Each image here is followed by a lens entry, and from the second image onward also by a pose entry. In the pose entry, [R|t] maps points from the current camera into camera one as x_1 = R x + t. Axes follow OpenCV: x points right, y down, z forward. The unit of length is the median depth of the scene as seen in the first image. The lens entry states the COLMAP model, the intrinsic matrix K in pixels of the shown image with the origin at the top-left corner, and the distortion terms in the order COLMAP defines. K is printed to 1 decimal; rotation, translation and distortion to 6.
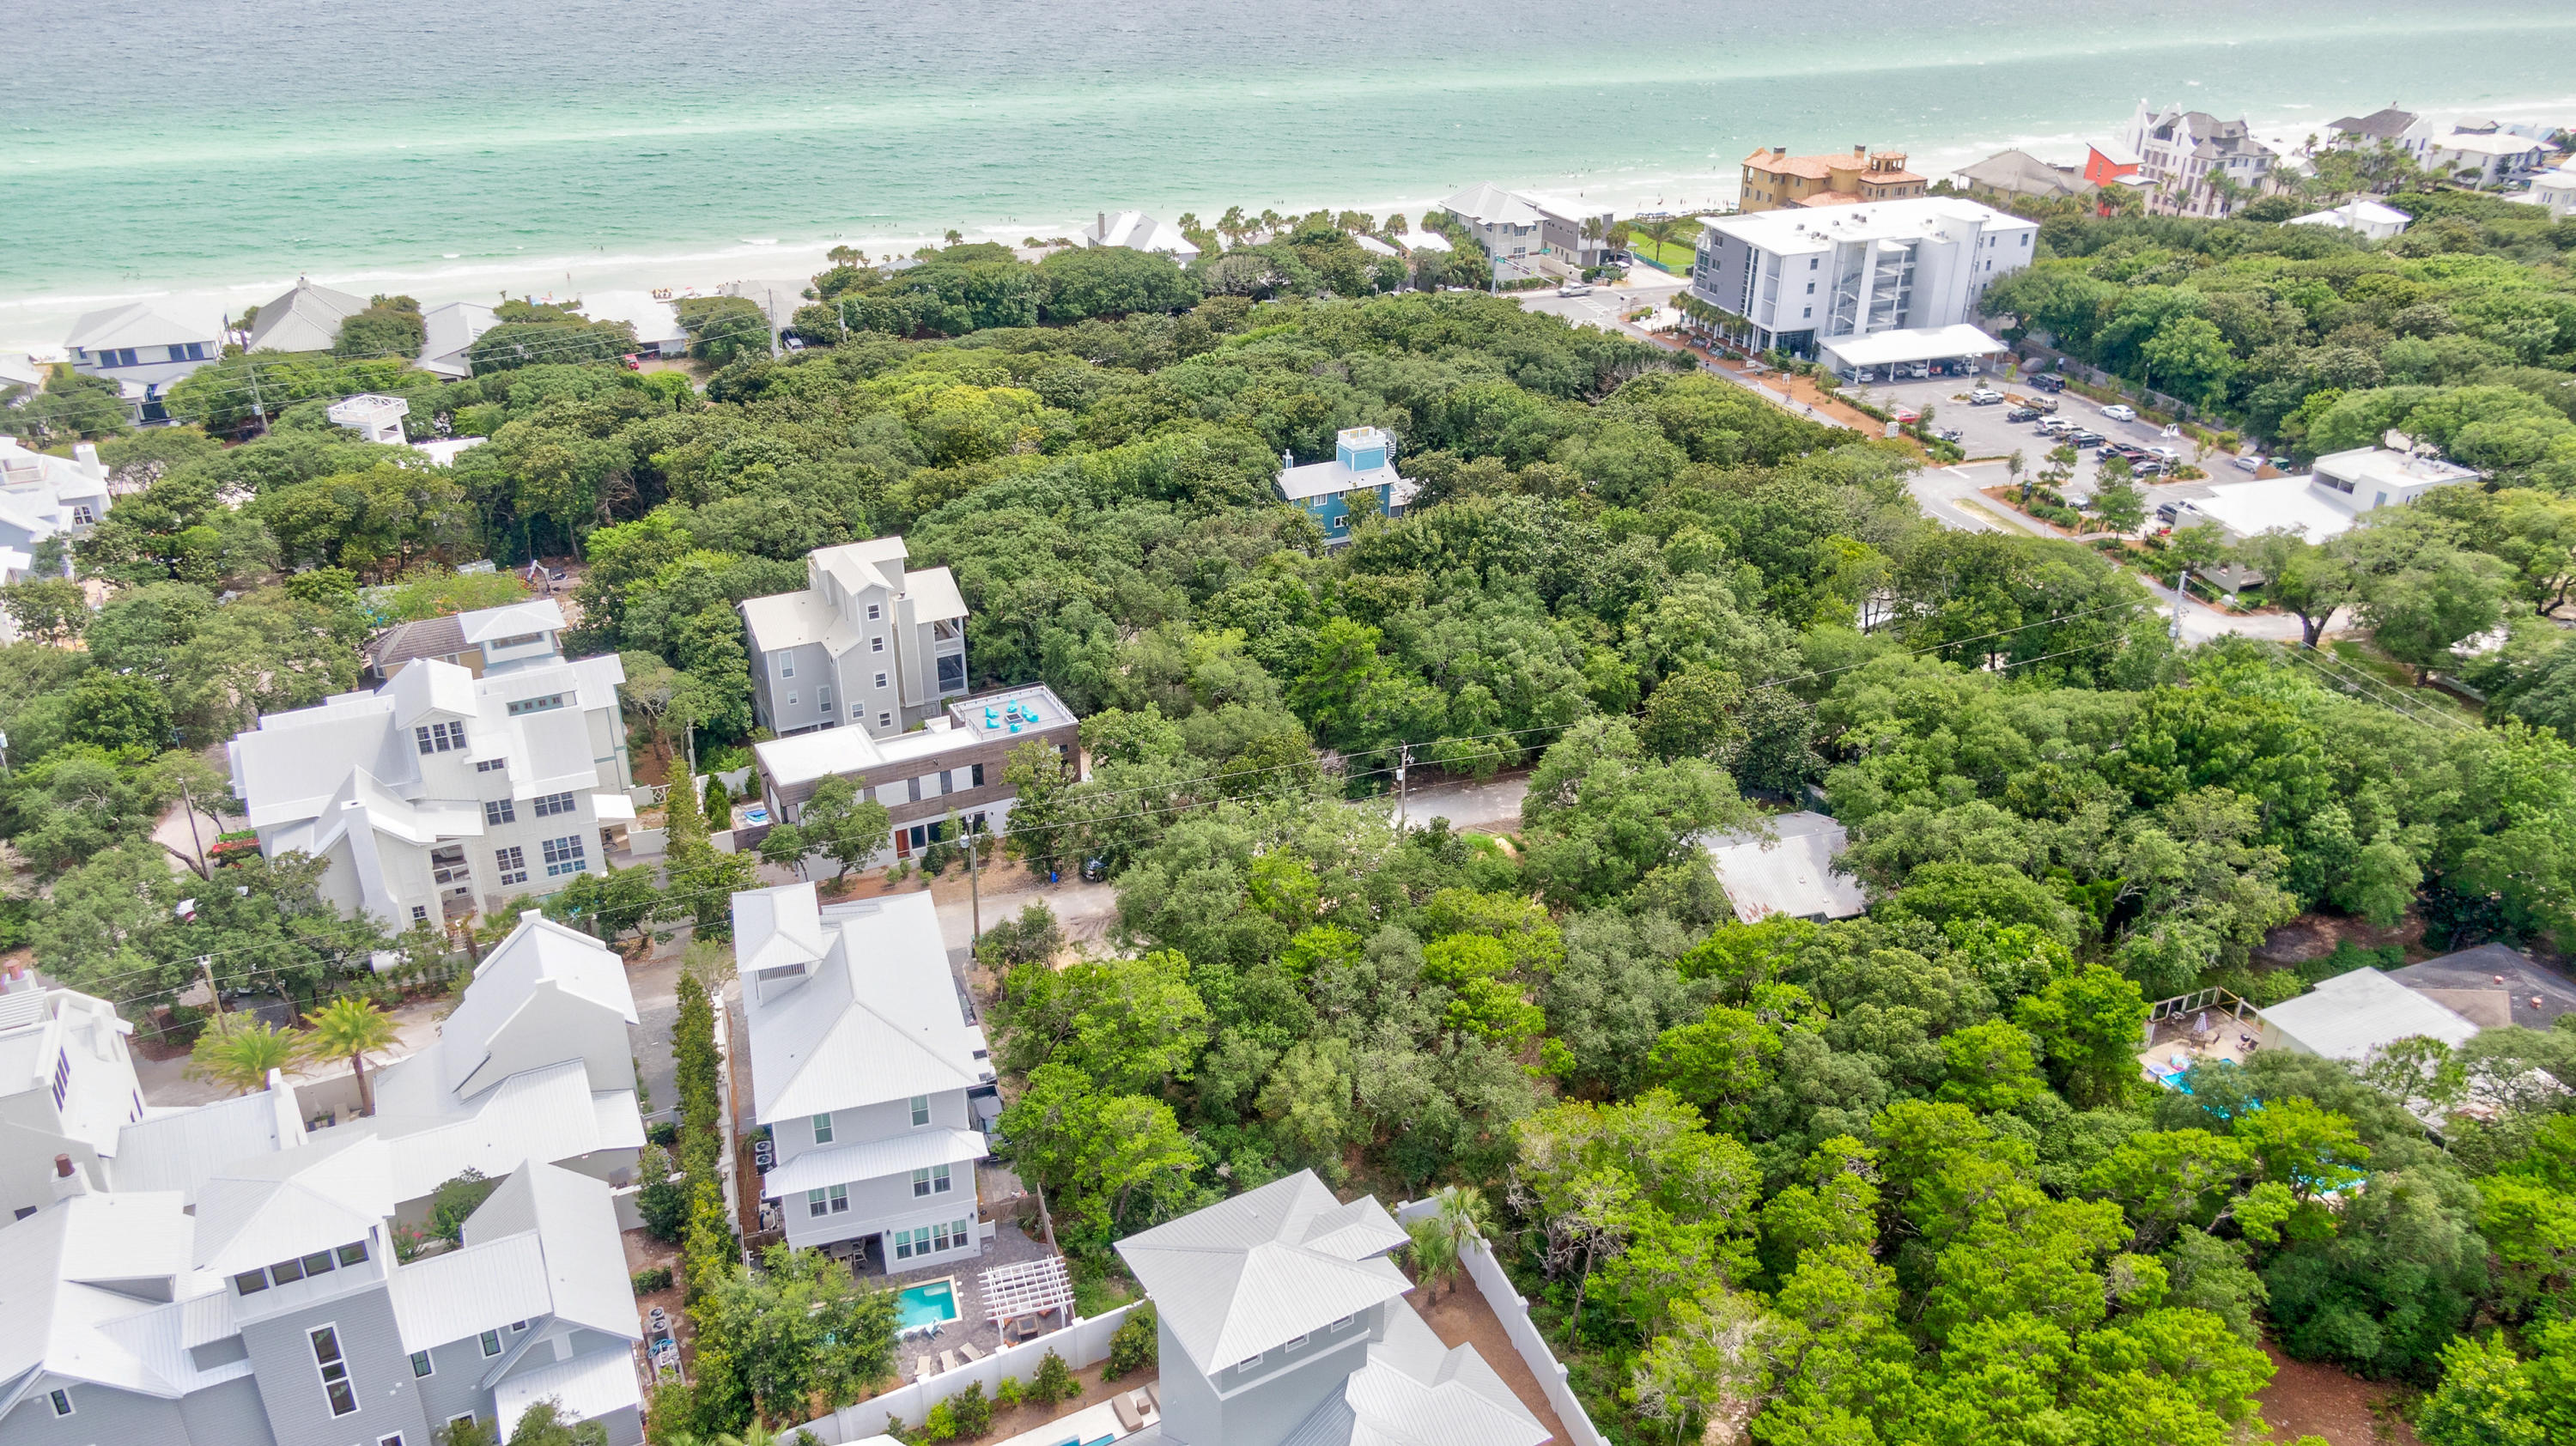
lens RADIAL K [[1840.9, 0, 1278.0], [0, 1840.9, 728.4], [0, 0, 1]] dist [0.048419, -0.036158]
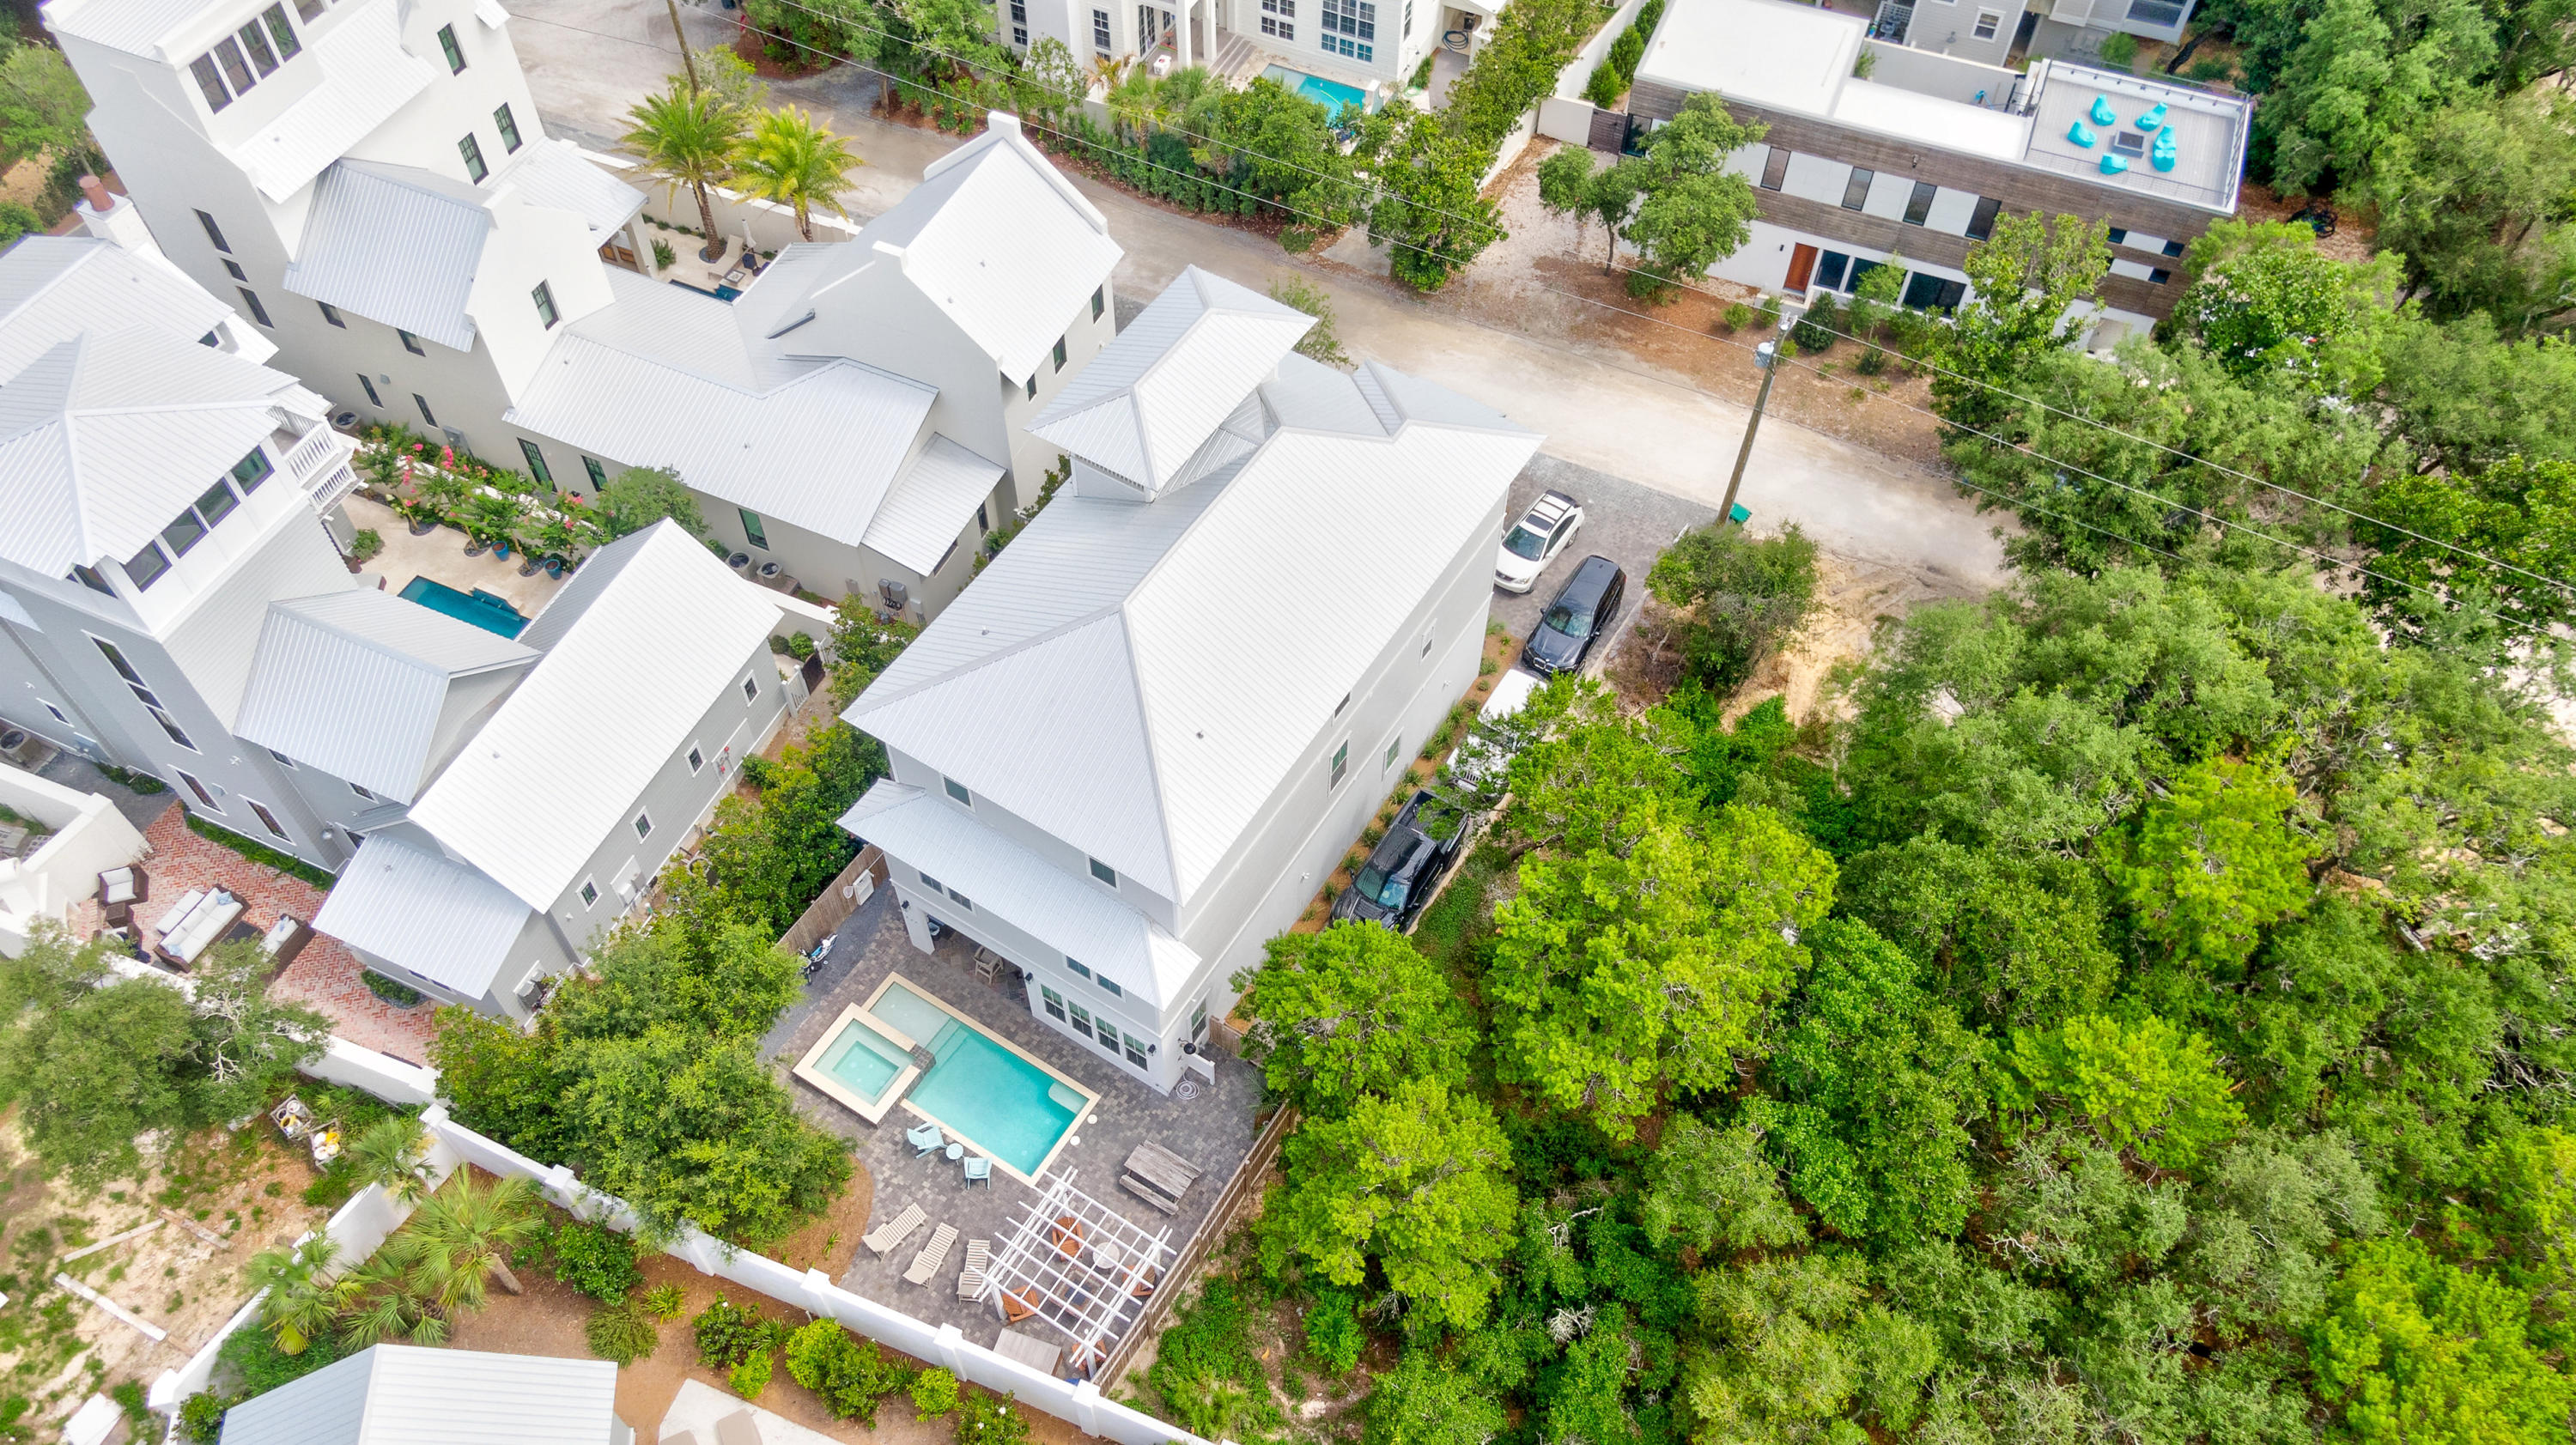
lens RADIAL K [[1840.8, 0, 1278.0], [0, 1840.8, 727.9], [0, 0, 1]] dist [0.048419, -0.036158]
pose [[0.646909, 0.611044, -0.456218, 0.030510], [-0.345199, 0.768112, 0.539297, -0.069772], [0.679961, -0.191390, 0.707830, 0.421953]]
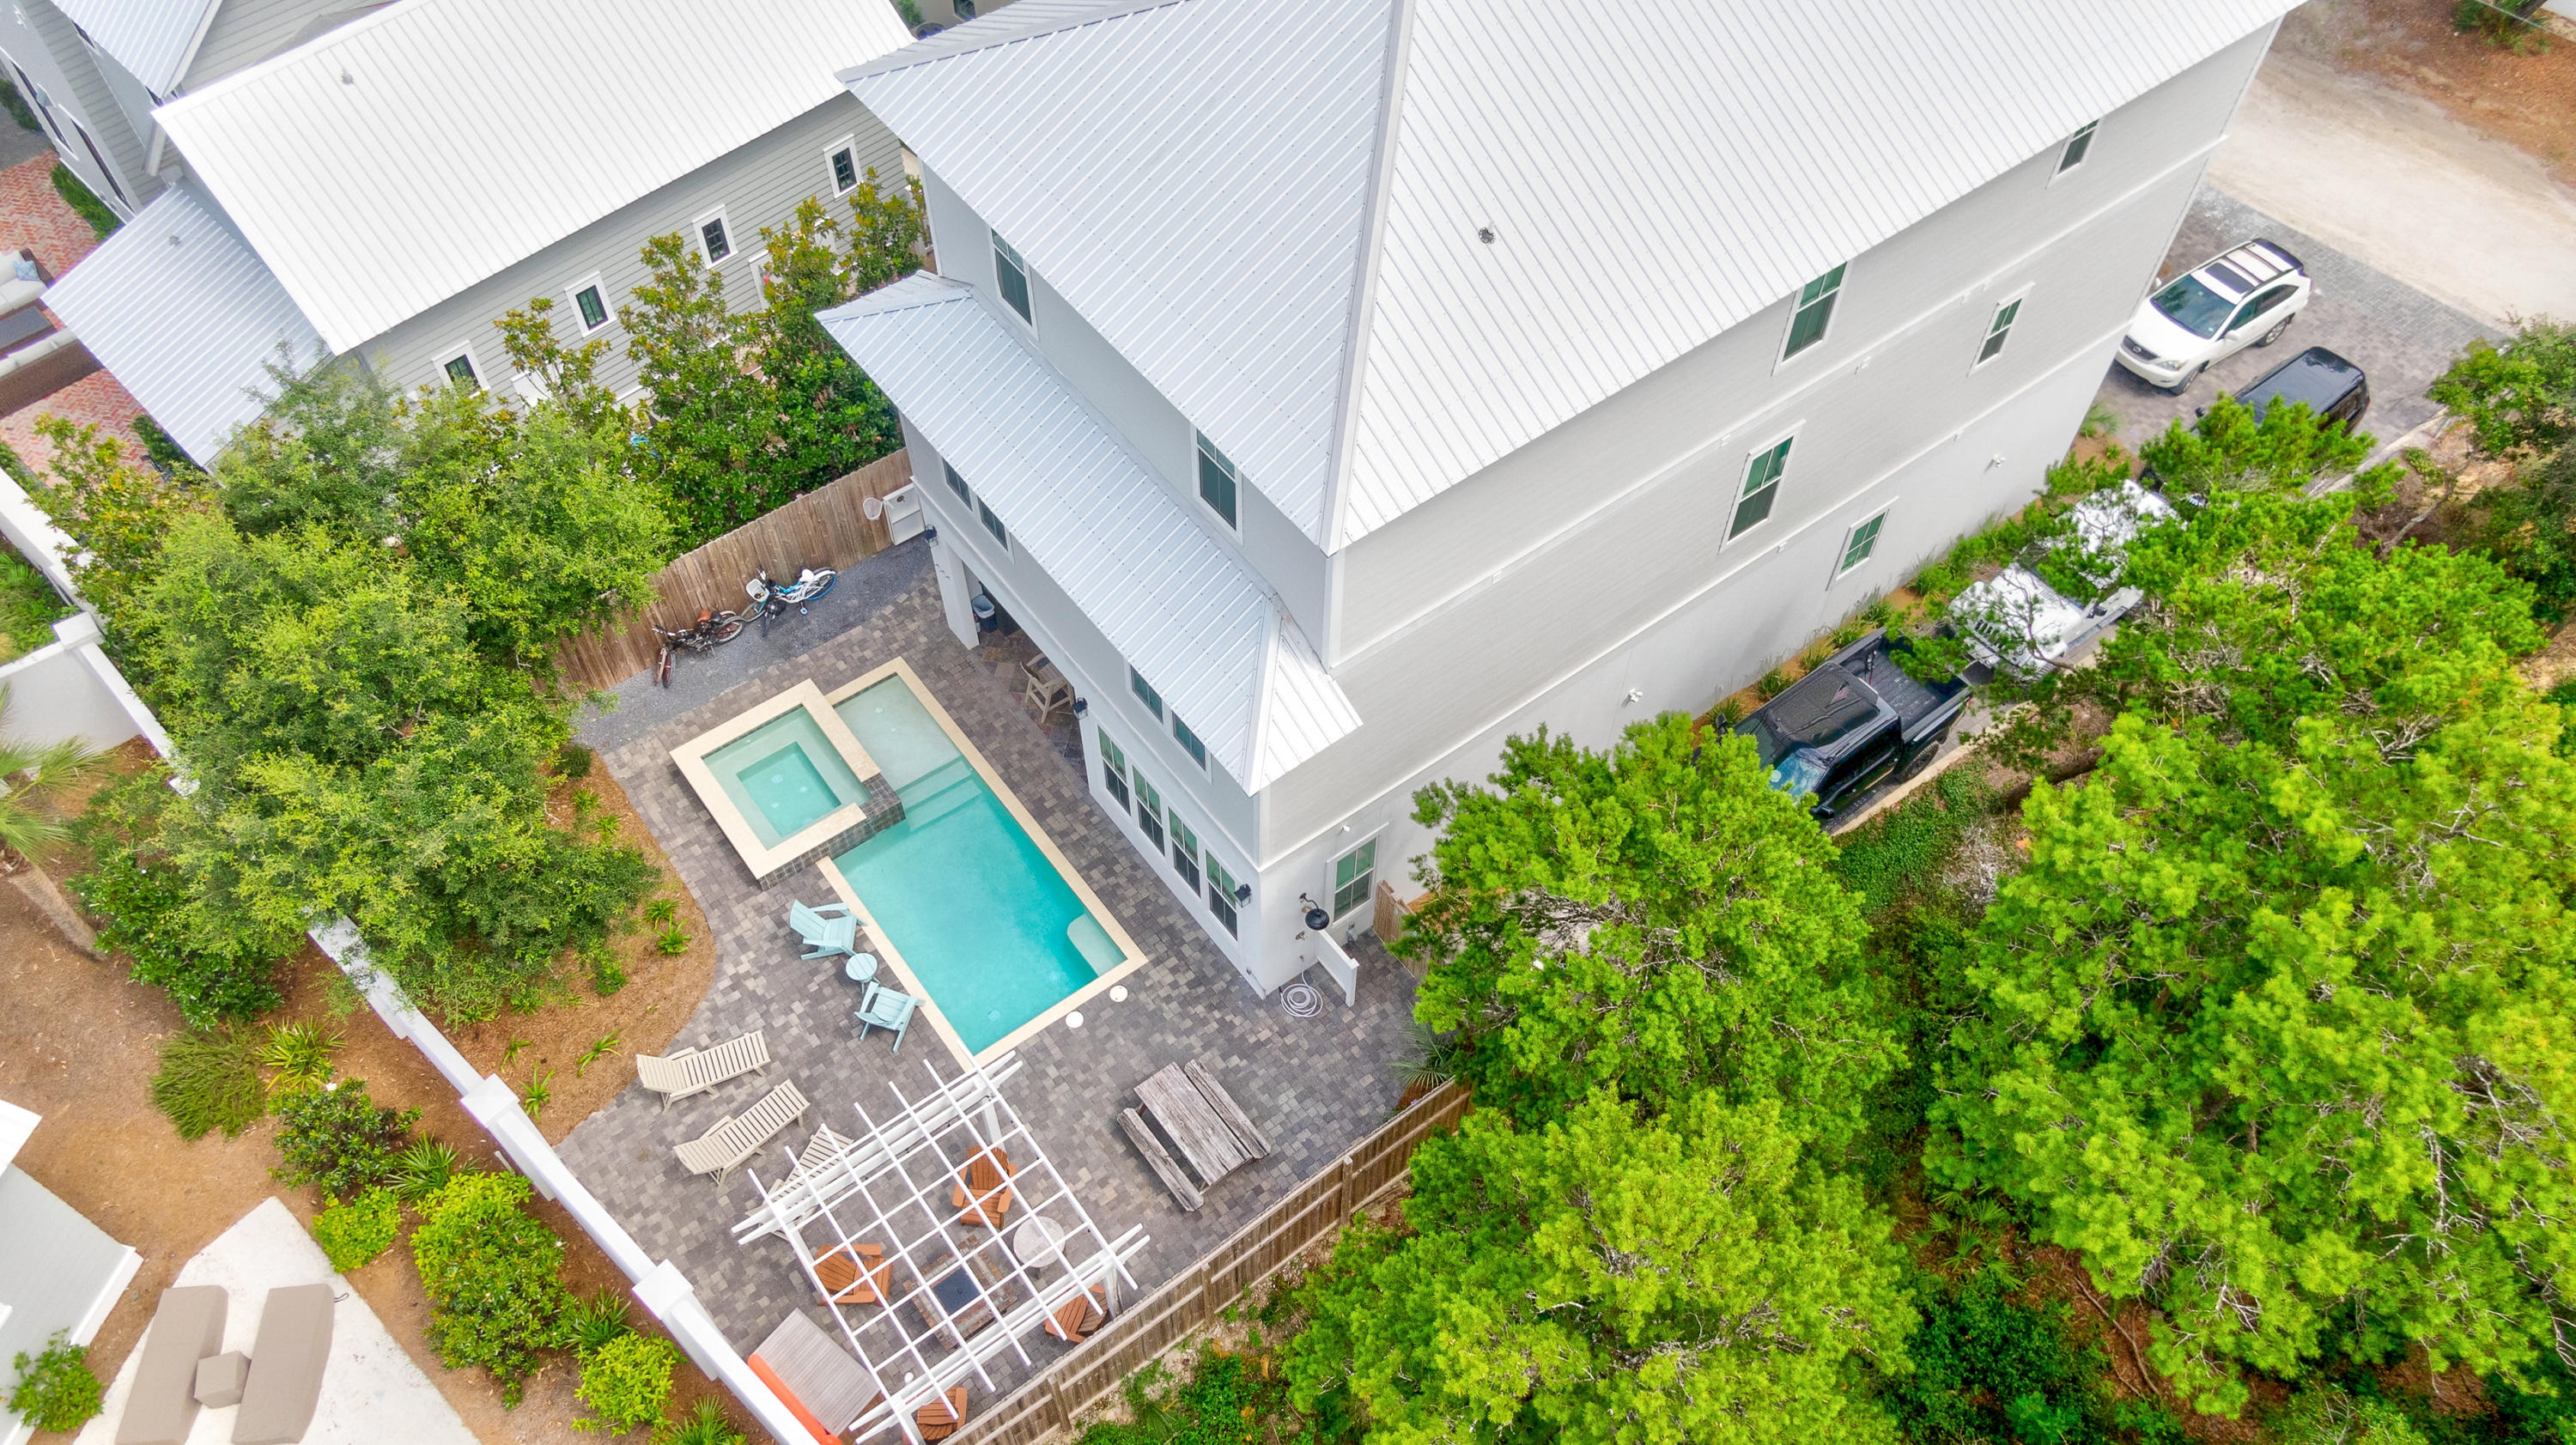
lens RADIAL K [[1840.8, 0, 1278.0], [0, 1840.8, 727.9], [0, 0, 1]] dist [0.048419, -0.036158]
pose [[0.335473, 0.753930, -0.564843, -0.014971], [-0.423200, 0.656293, 0.624645, 0.045605], [0.841641, 0.029490, 0.539231, 0.543038]]
